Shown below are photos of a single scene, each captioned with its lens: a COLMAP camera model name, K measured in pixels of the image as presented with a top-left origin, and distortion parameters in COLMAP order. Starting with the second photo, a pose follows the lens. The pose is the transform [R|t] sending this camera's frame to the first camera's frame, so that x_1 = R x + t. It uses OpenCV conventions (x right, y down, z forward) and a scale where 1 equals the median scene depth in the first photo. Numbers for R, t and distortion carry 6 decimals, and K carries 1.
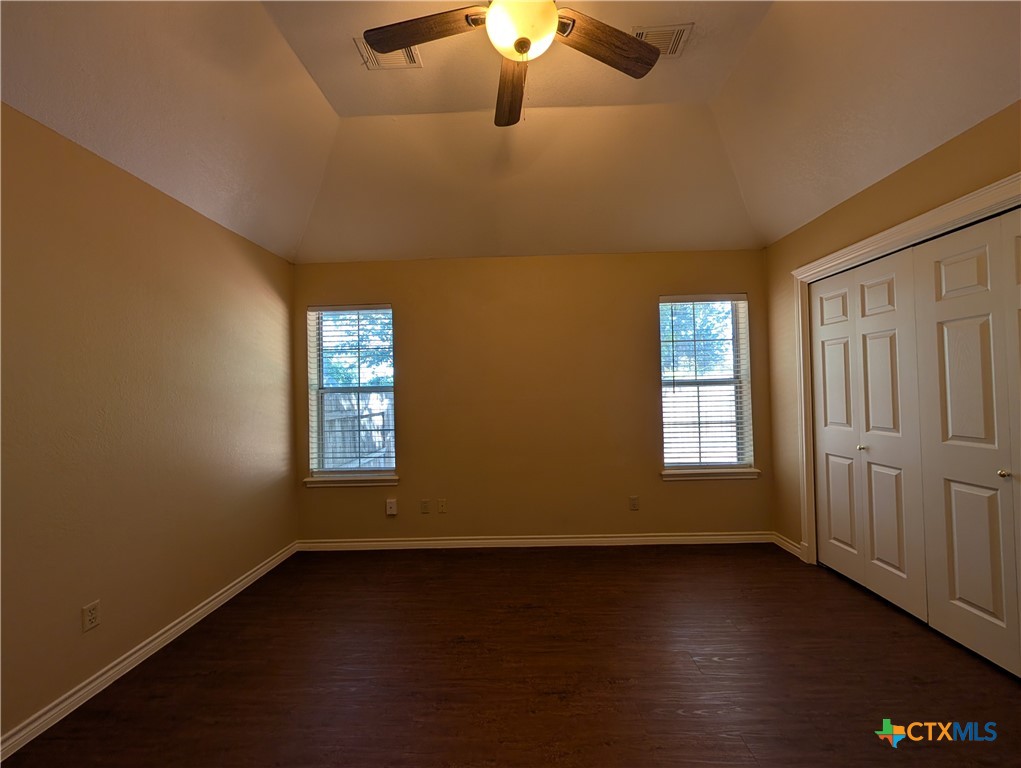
lens RADIAL K [[385.4, 0, 514.9], [0, 385.4, 386.3], [0, 0, 1]] dist [0.002844, 0.000038]
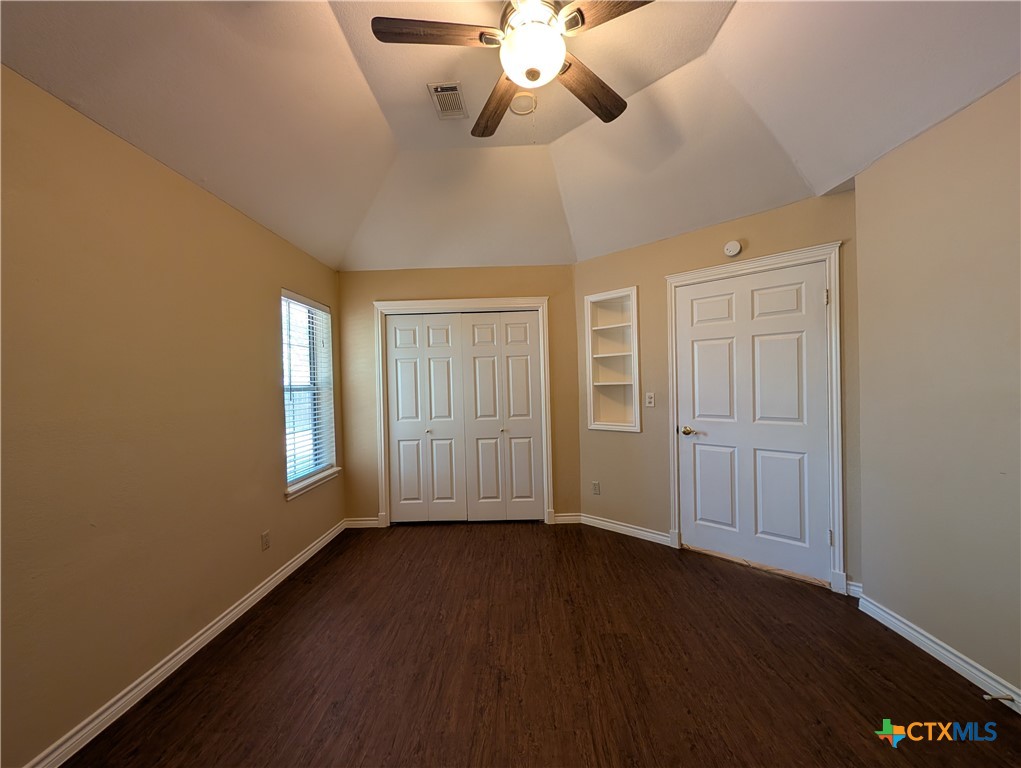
lens RADIAL K [[385.4, 0, 513.6], [0, 385.4, 385.1], [0, 0, 1]] dist [0.002844, 0.000038]
pose [[-0.015896, 0.030334, 0.999413, -0.584476], [0.016445, 0.999412, -0.030073, 0.024011], [-0.999738, 0.015957, -0.016386, 0.600514]]
